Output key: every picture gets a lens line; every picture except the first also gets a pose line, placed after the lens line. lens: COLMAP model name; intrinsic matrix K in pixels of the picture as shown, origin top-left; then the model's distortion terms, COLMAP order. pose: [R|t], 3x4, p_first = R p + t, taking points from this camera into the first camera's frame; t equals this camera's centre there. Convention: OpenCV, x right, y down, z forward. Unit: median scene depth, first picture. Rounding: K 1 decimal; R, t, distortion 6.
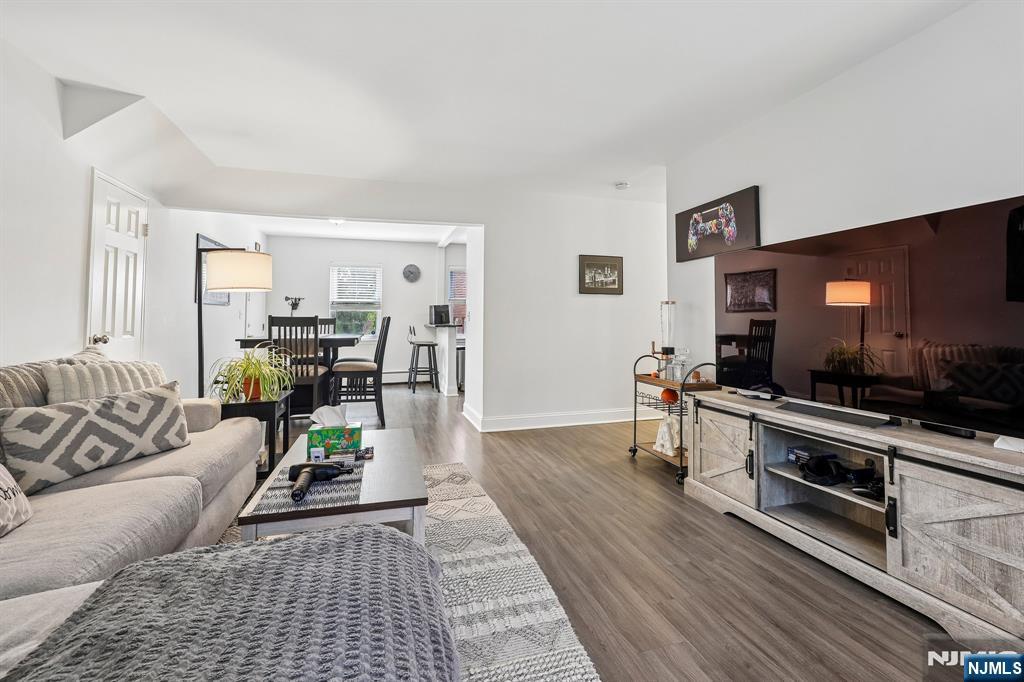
lens RADIAL K [[452.4, 0, 509.1], [0, 452.4, 300.2], [0, 0, 1]] dist [-0.000521, -0.000097]
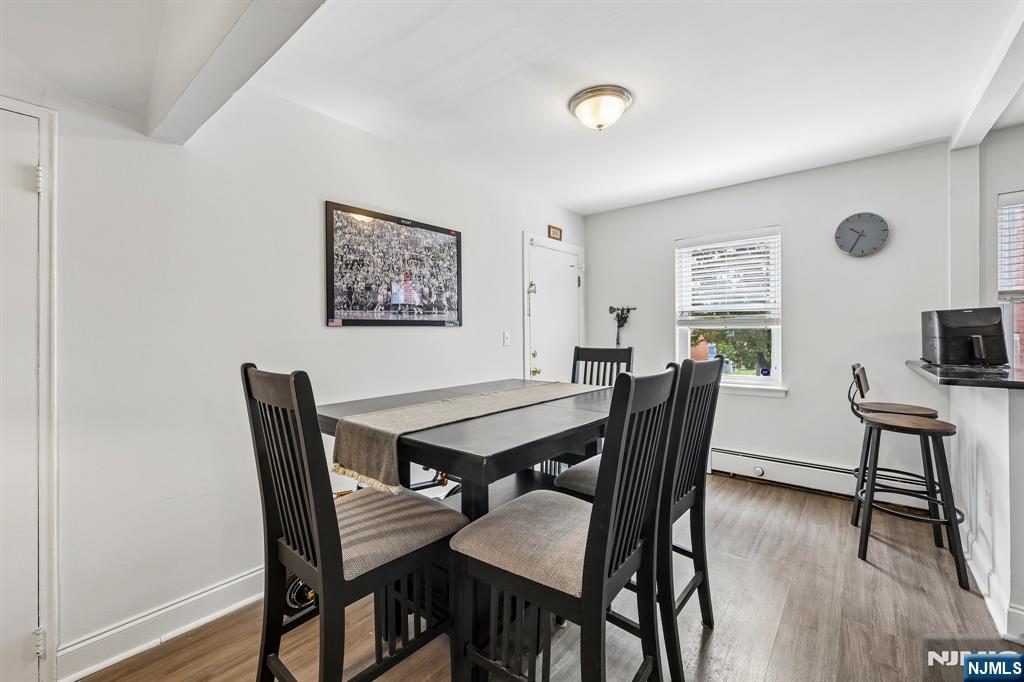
lens RADIAL K [[423.1, 0, 504.6], [0, 423.1, 330.8], [0, 0, 1]] dist [0.001203, 0.000197]
pose [[0.562063, -0.000574, -0.827094, -0.162248], [0.042501, 0.998699, 0.028189, 0.006259], [0.826002, -0.050996, 0.561356, 1.039295]]
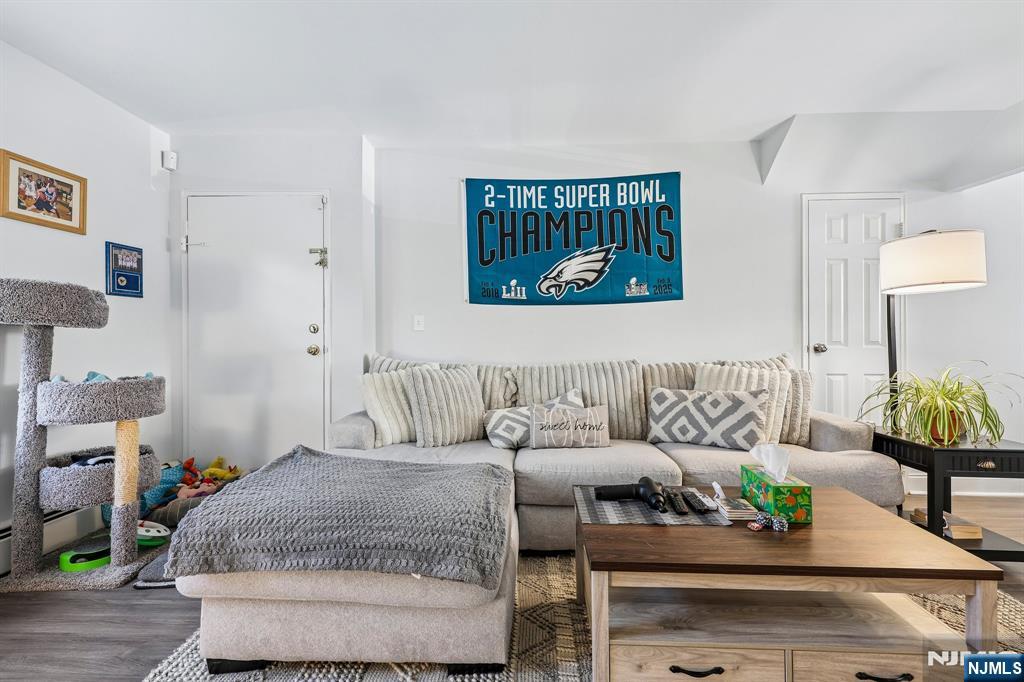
lens RADIAL K [[423.1, 0, 504.6], [0, 423.1, 330.8], [0, 0, 1]] dist [0.001203, 0.000197]
pose [[-0.315385, -0.002374, -0.948961, 0.232173], [0.050537, 0.998536, -0.019294, 0.020708], [0.947617, -0.054043, -0.314803, 0.465316]]
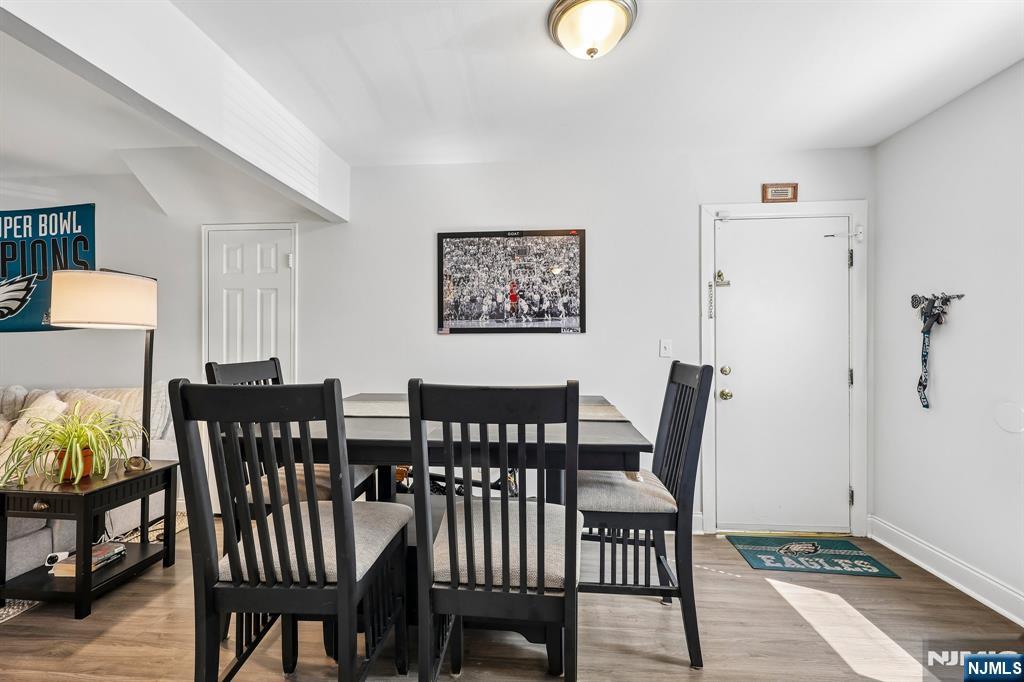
lens RADIAL K [[406.3, 0, 509.2], [0, 406.3, 336.5], [0, 0, 1]] dist [-0.000743, 0.000003]
pose [[-0.345734, 0.000590, -0.938332, -0.171007], [0.045115, 0.998854, -0.015994, 0.028852], [0.937247, -0.047863, -0.345365, 1.562234]]
